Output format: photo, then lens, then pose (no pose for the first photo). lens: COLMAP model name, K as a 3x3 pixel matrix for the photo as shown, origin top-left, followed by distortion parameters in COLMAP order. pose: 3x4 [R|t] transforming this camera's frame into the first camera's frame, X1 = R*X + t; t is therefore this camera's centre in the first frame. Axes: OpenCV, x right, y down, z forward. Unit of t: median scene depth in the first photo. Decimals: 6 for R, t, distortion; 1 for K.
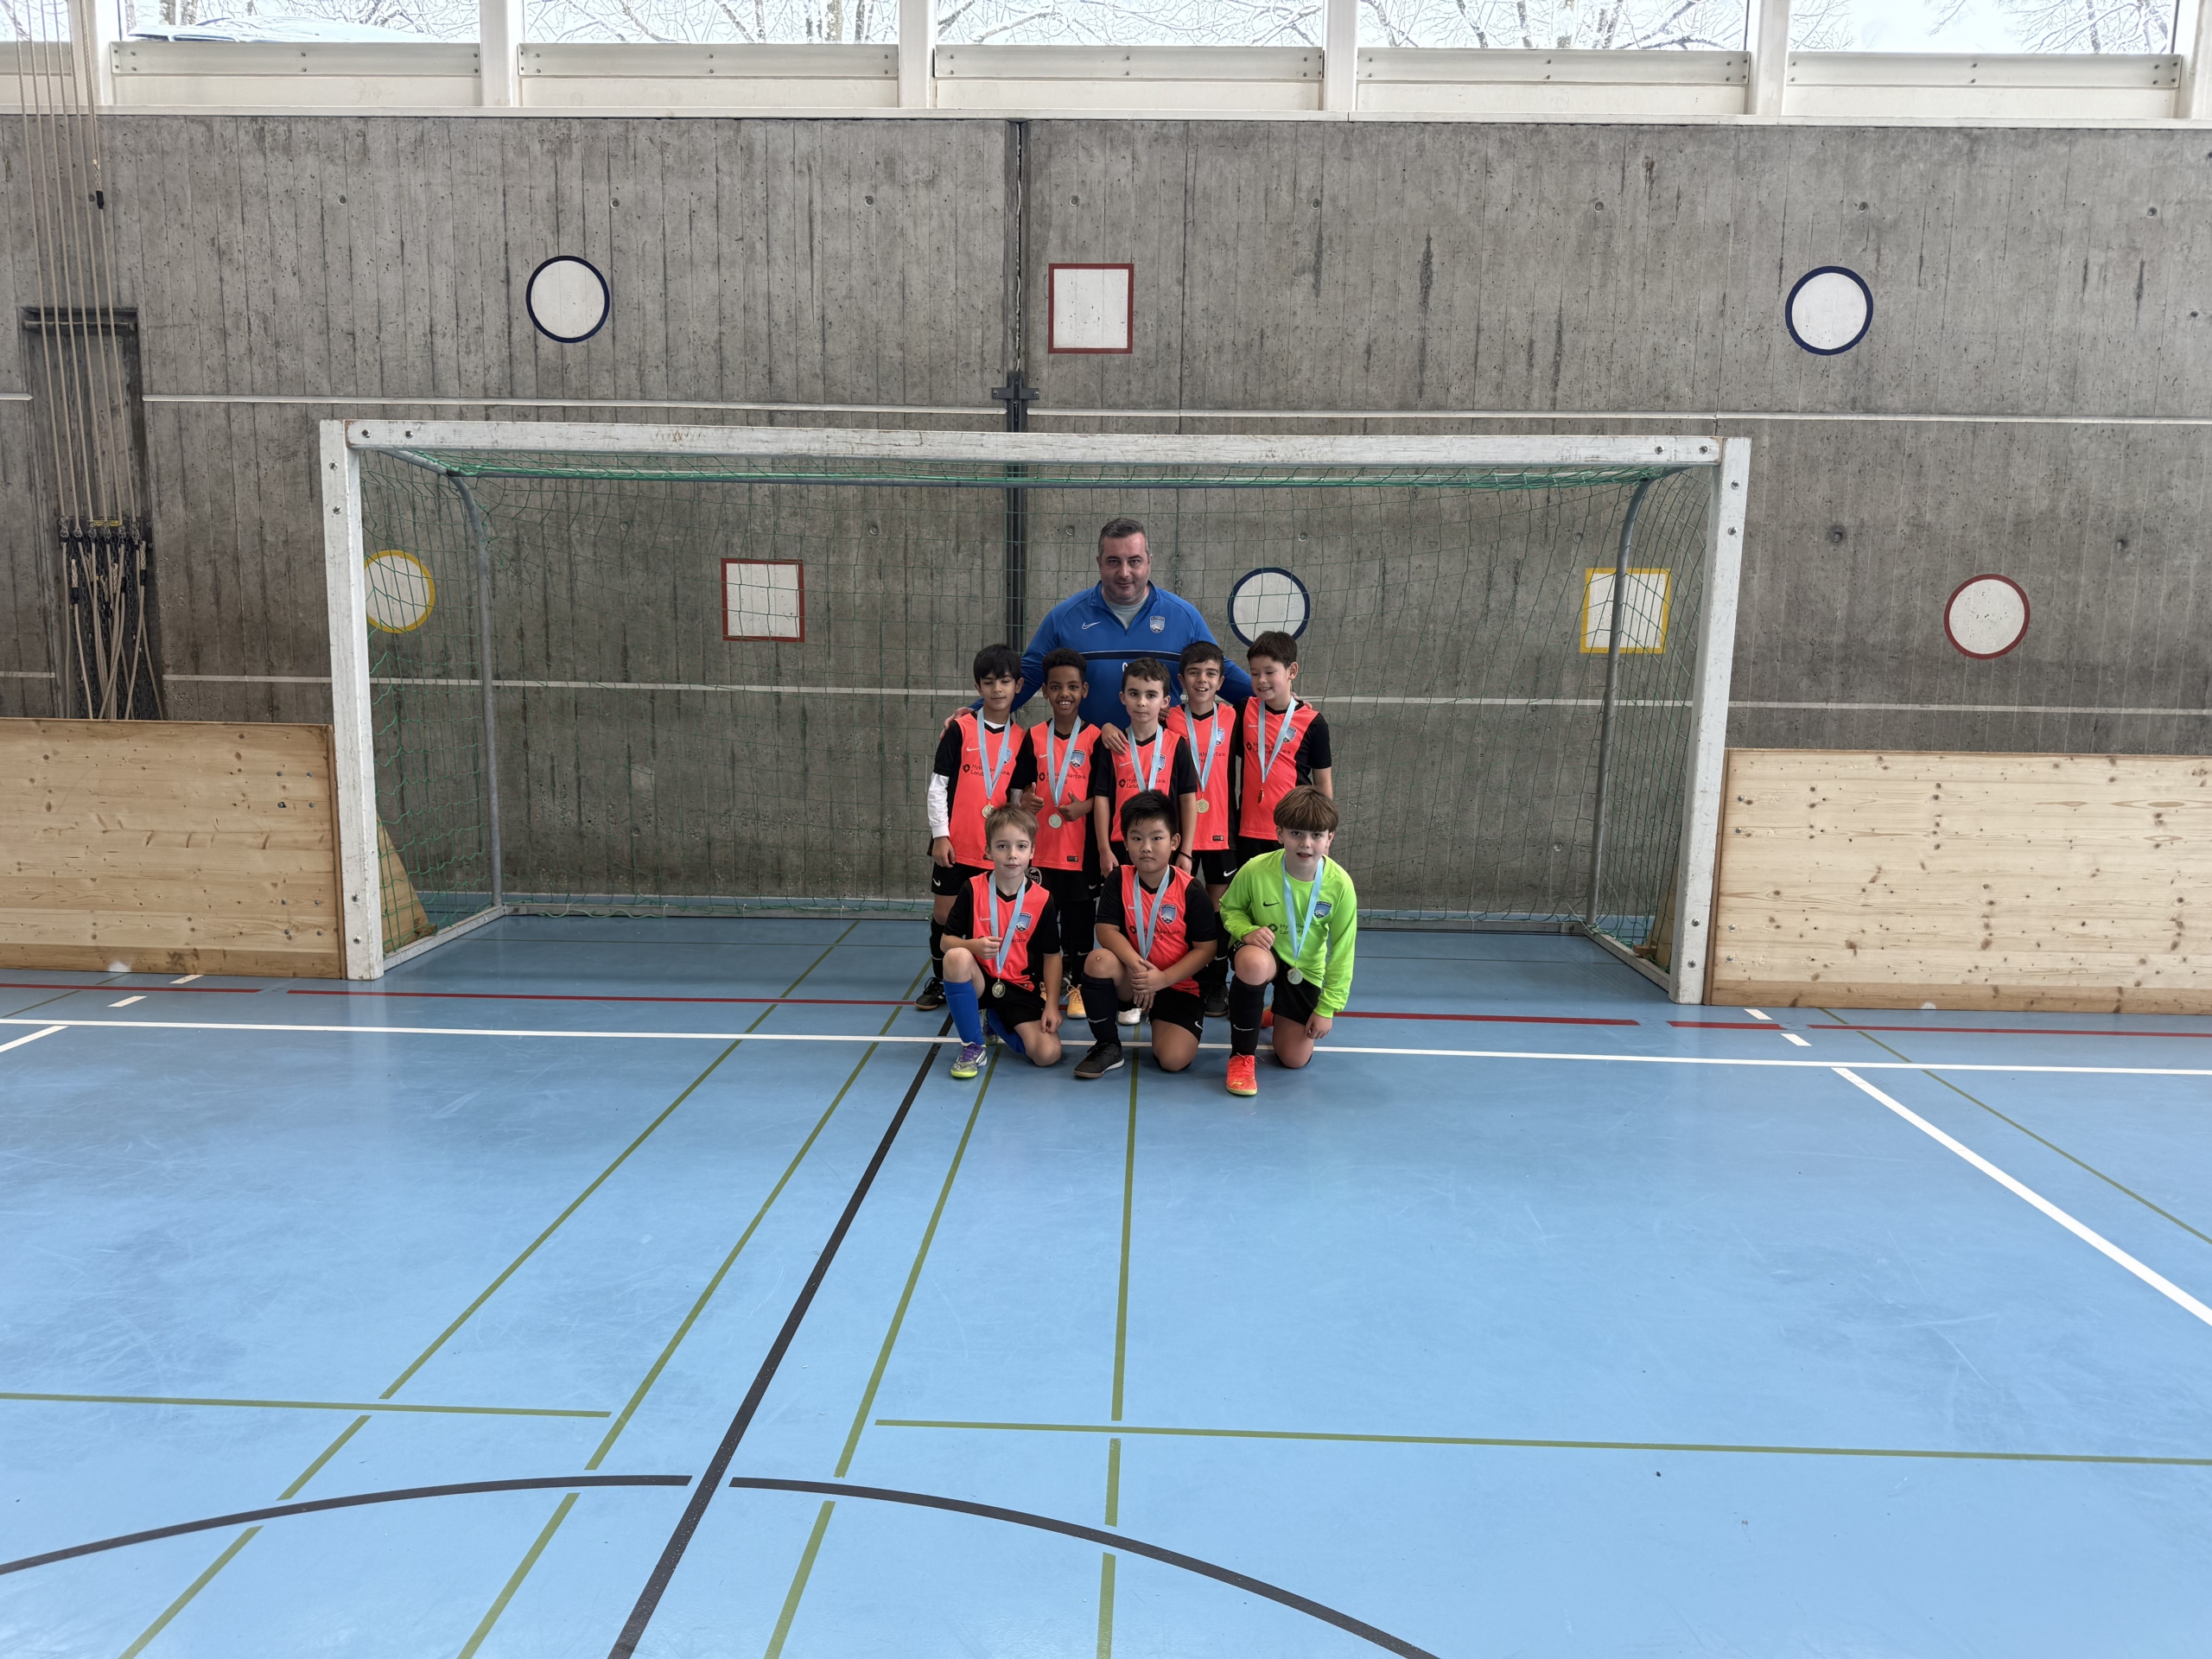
lens RADIAL K [[1574.4, 0, 1106.8], [0, 1574.4, 838.0], [0, 0, 1]] dist [0.036209, -0.061032]
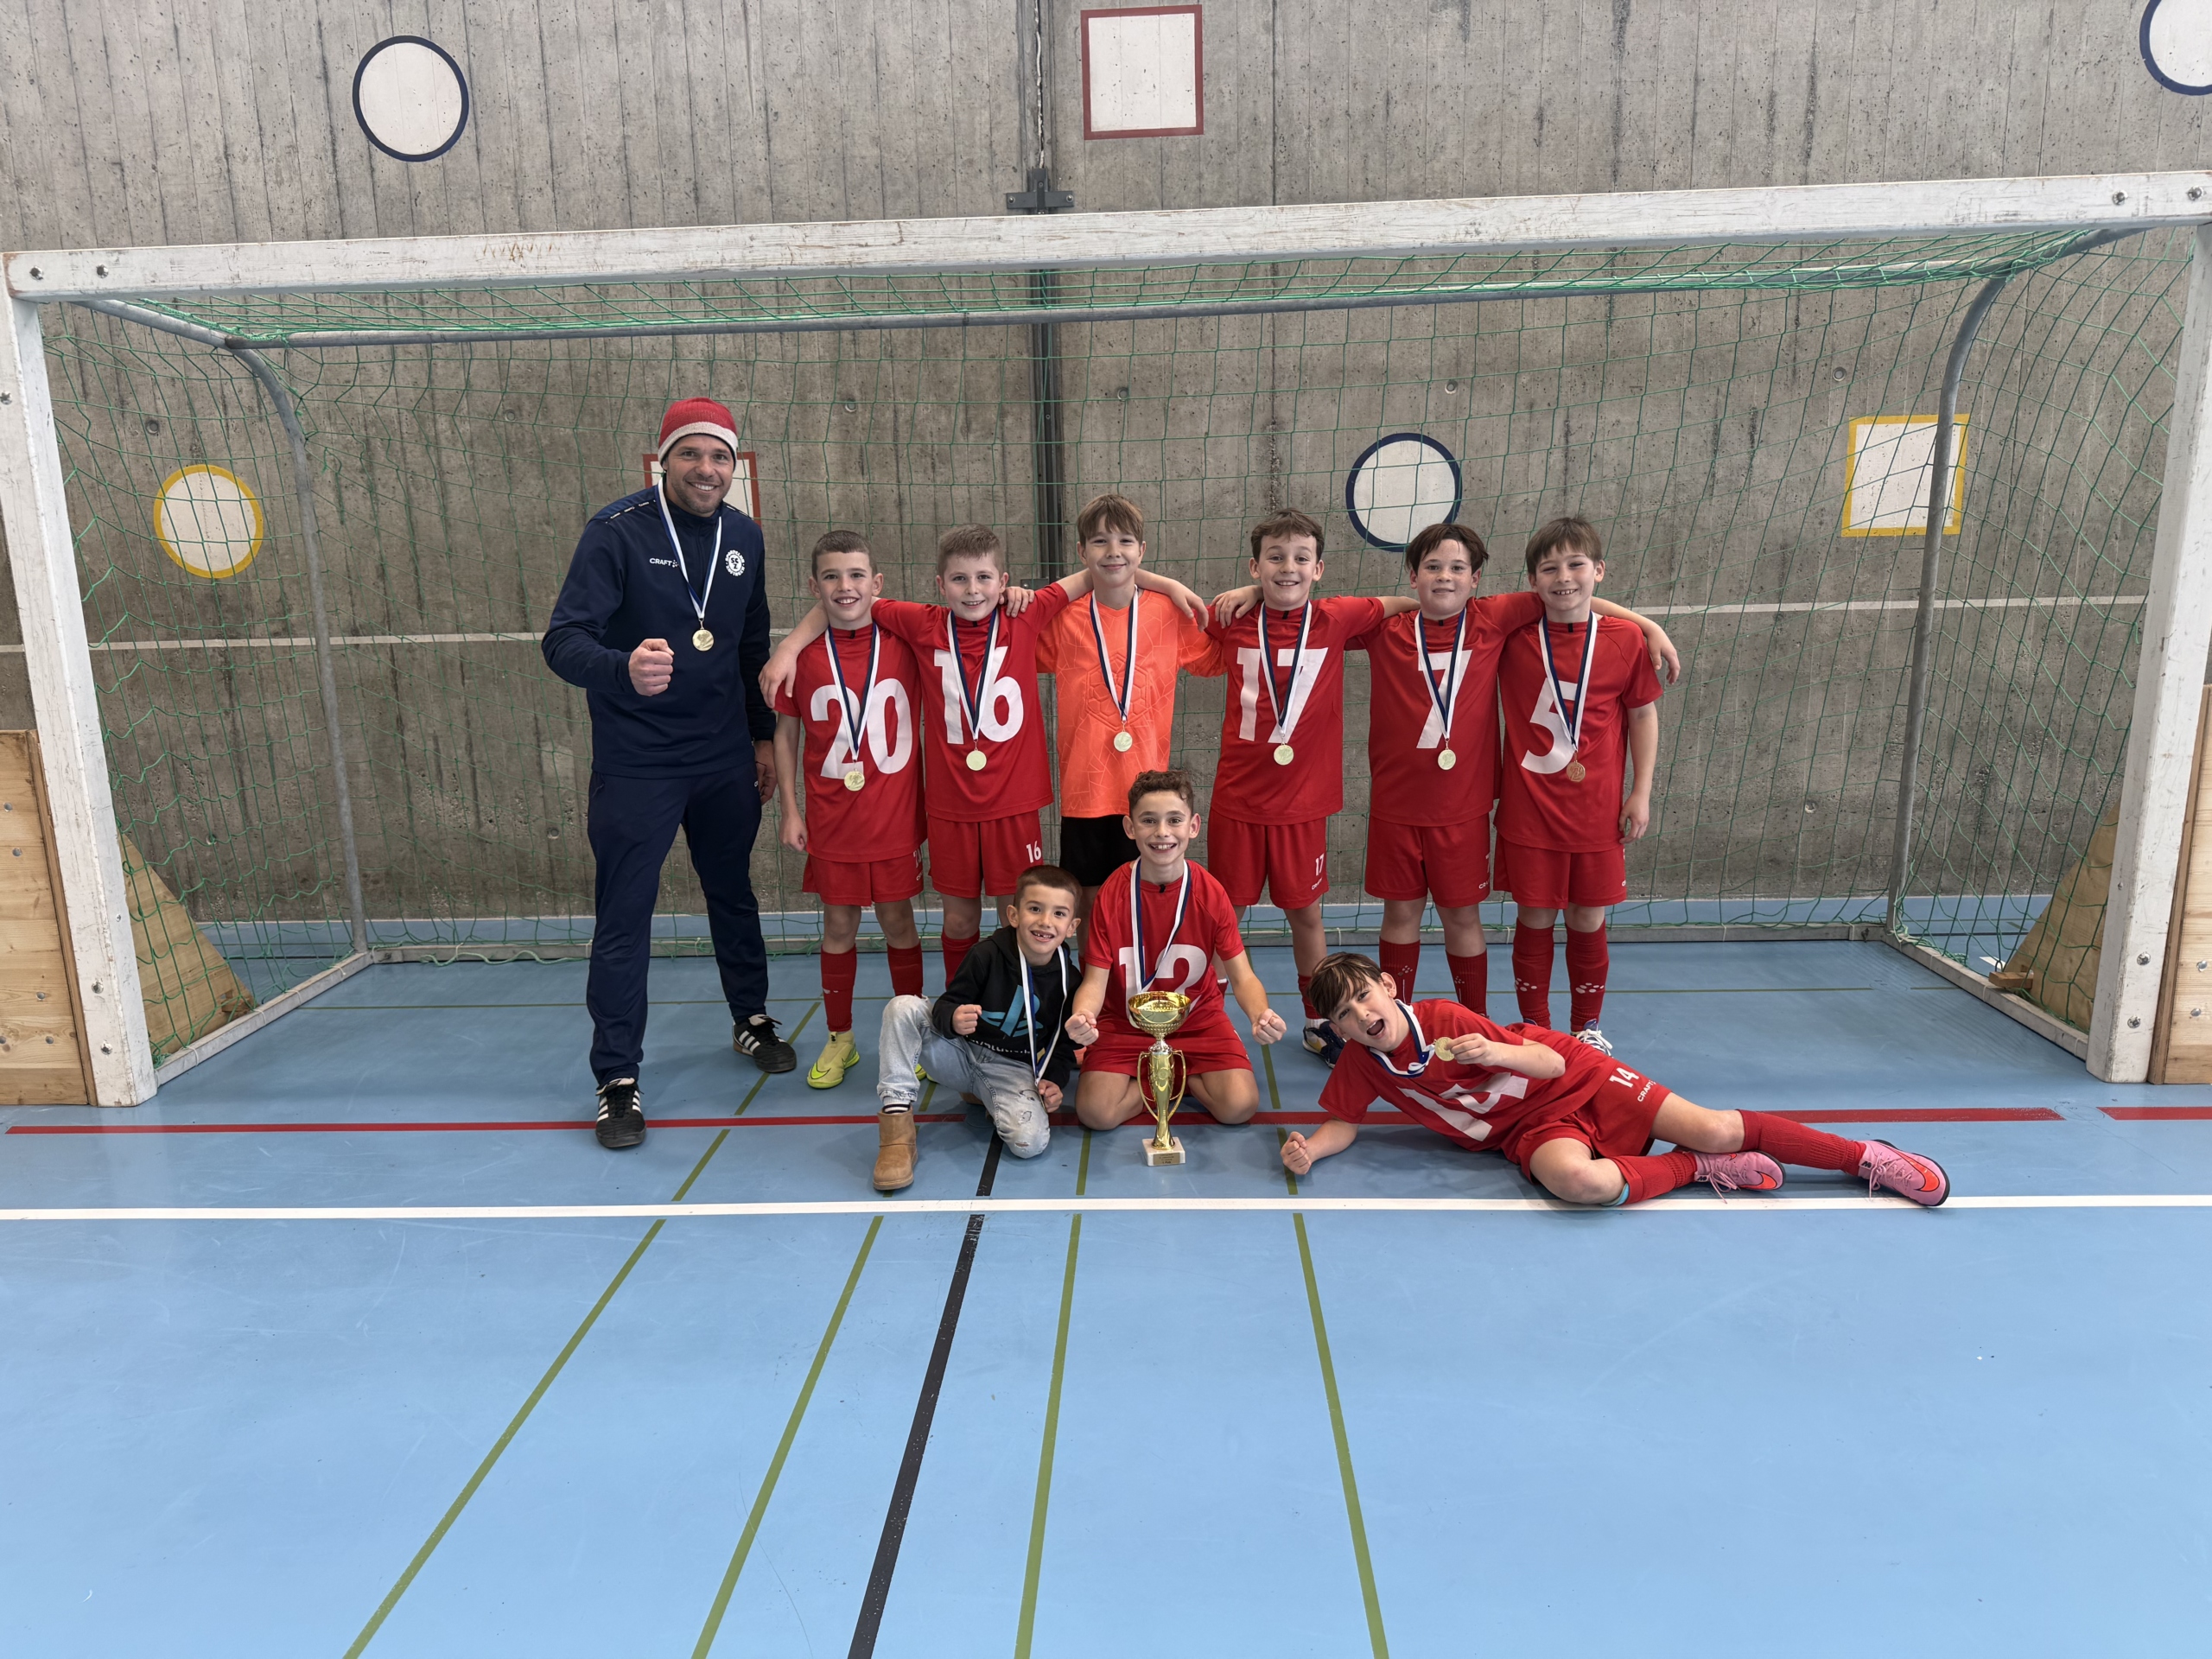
lens RADIAL K [[1575.2, 0, 1105.0], [0, 1575.2, 833.7], [0, 0, 1]] dist [-0.004584, -0.000512]
pose [[0.999140, -0.038773, -0.014696, -0.029798], [0.039588, 0.997414, 0.059984, -0.039924], [0.012332, -0.060515, 0.998091, 0.278642]]
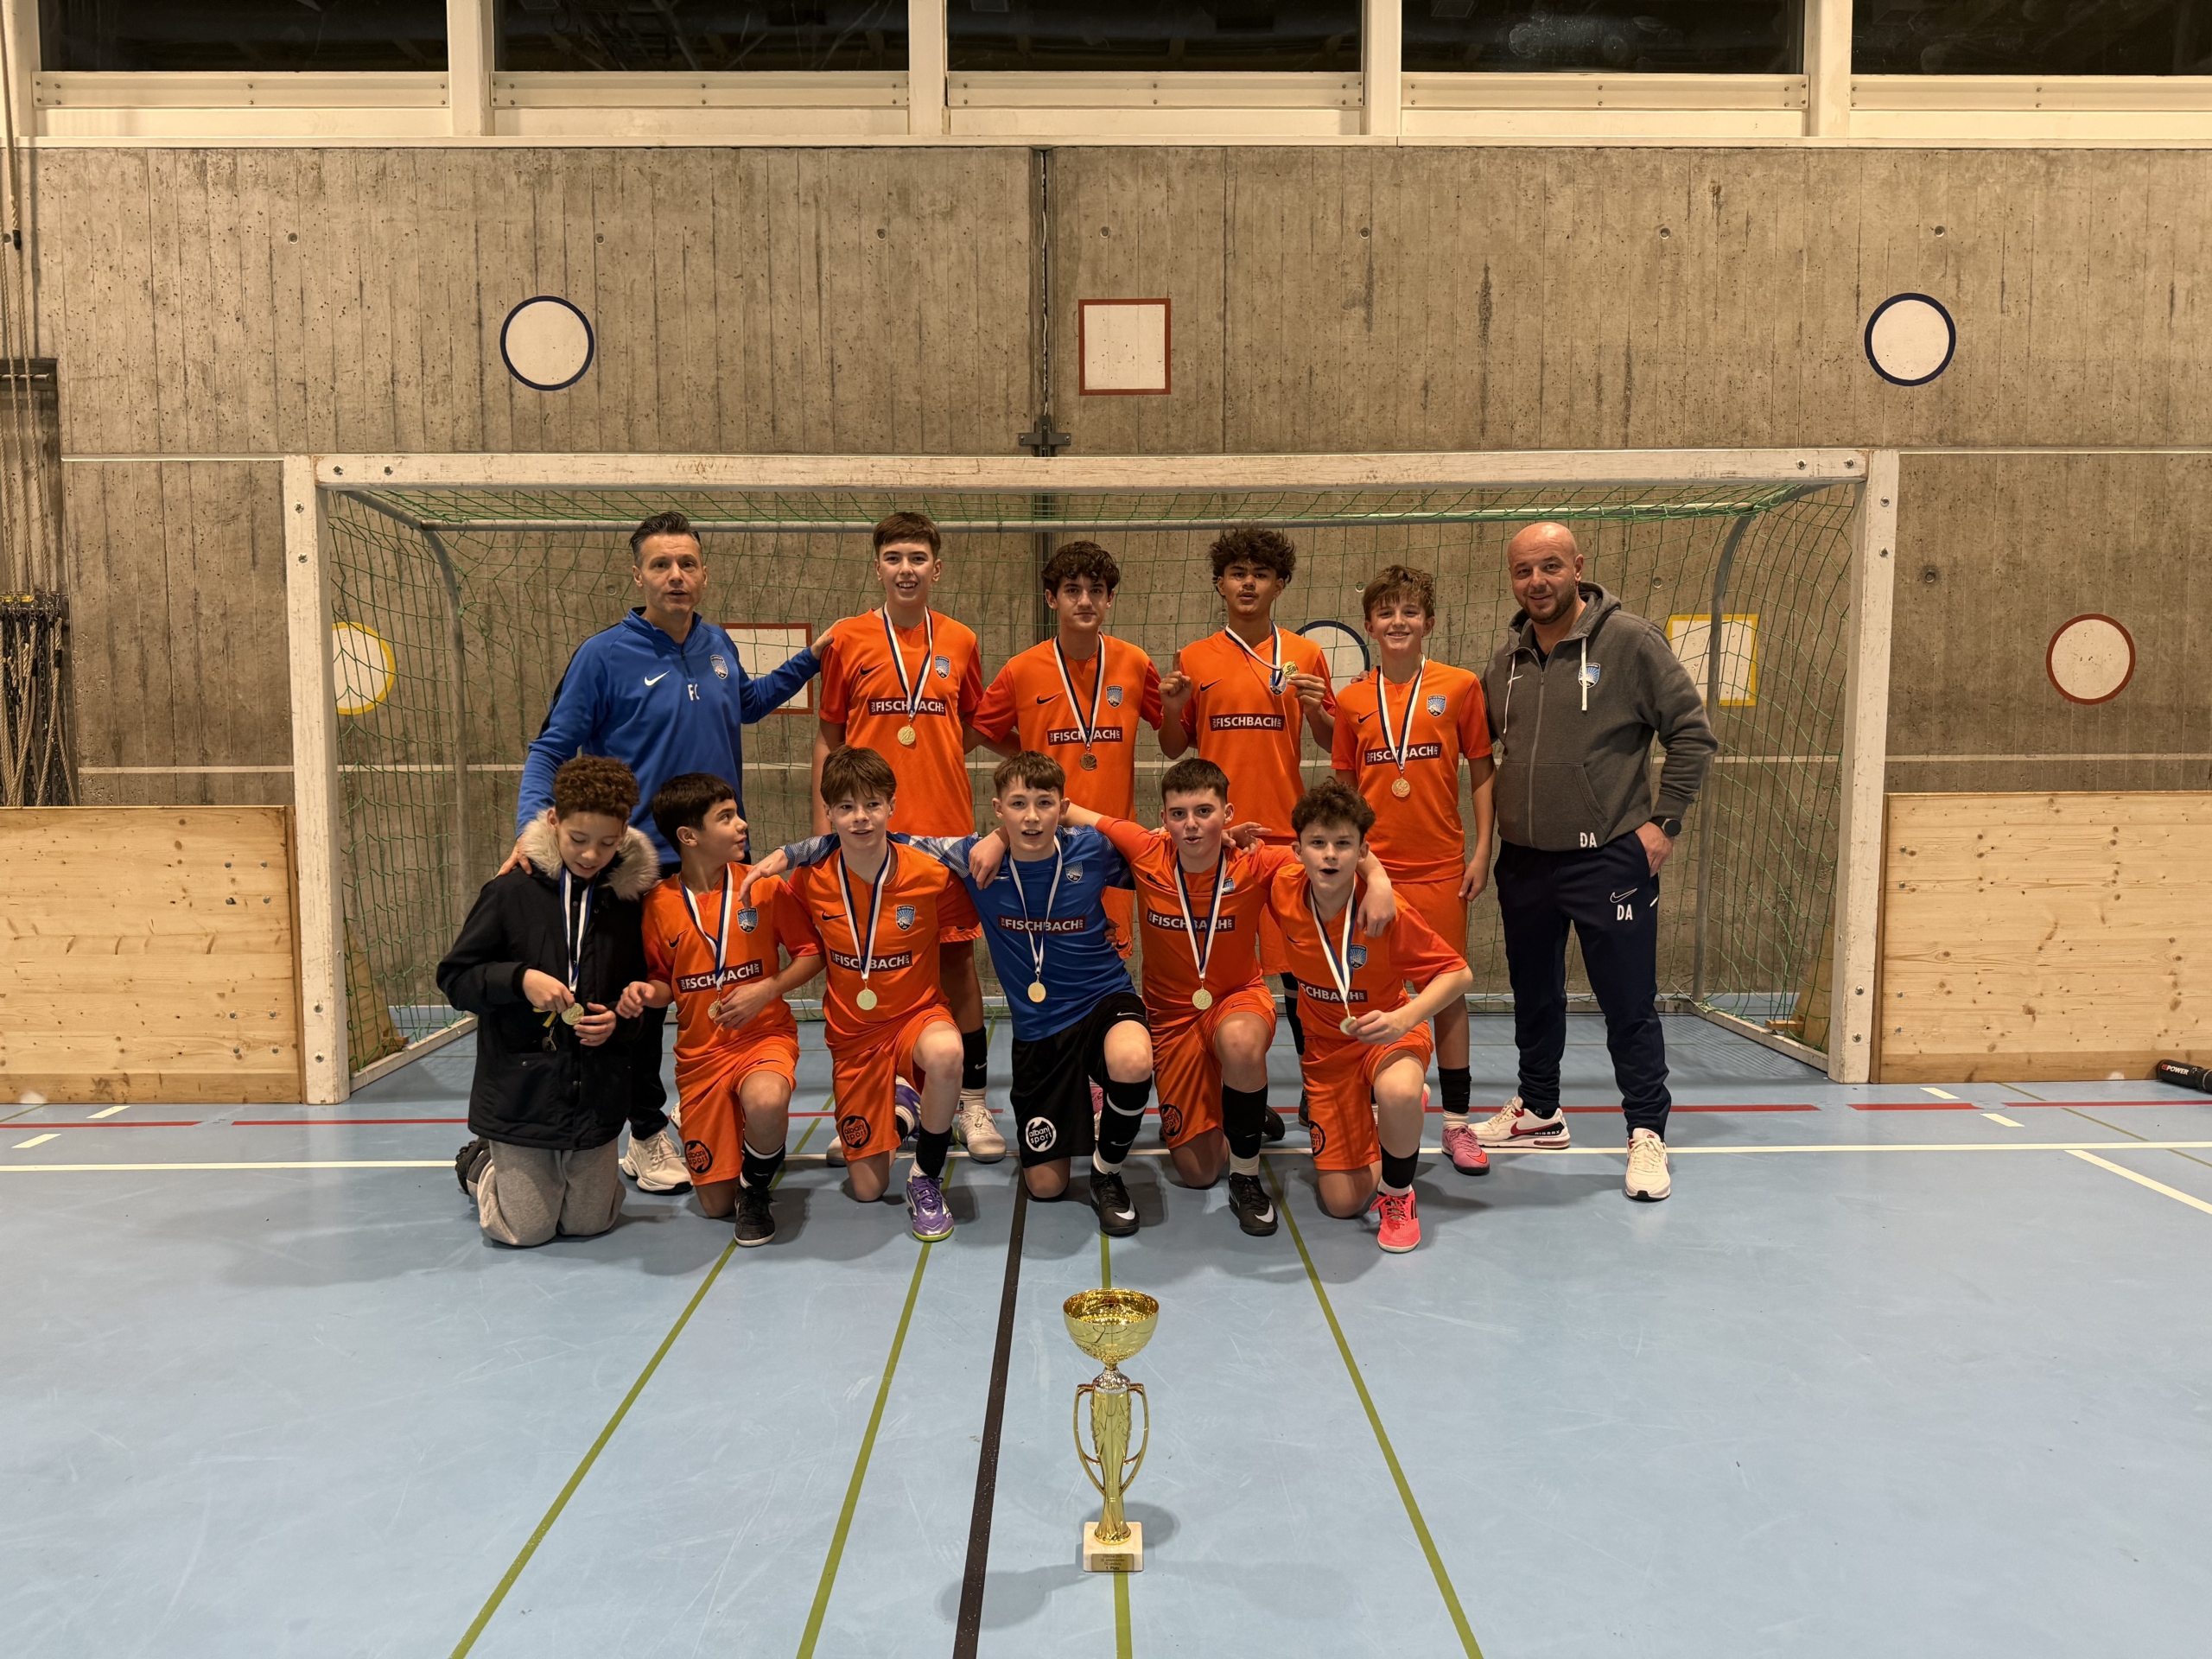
lens RADIAL K [[1574.4, 0, 1106.8], [0, 1574.4, 838.0], [0, 0, 1]] dist [0.036209, -0.061032]
pose [[0.998515, -0.024794, 0.048510, -0.072664], [0.028147, 0.997171, -0.069705, 0.014393], [-0.046645, 0.070966, 0.996388, 0.103958]]
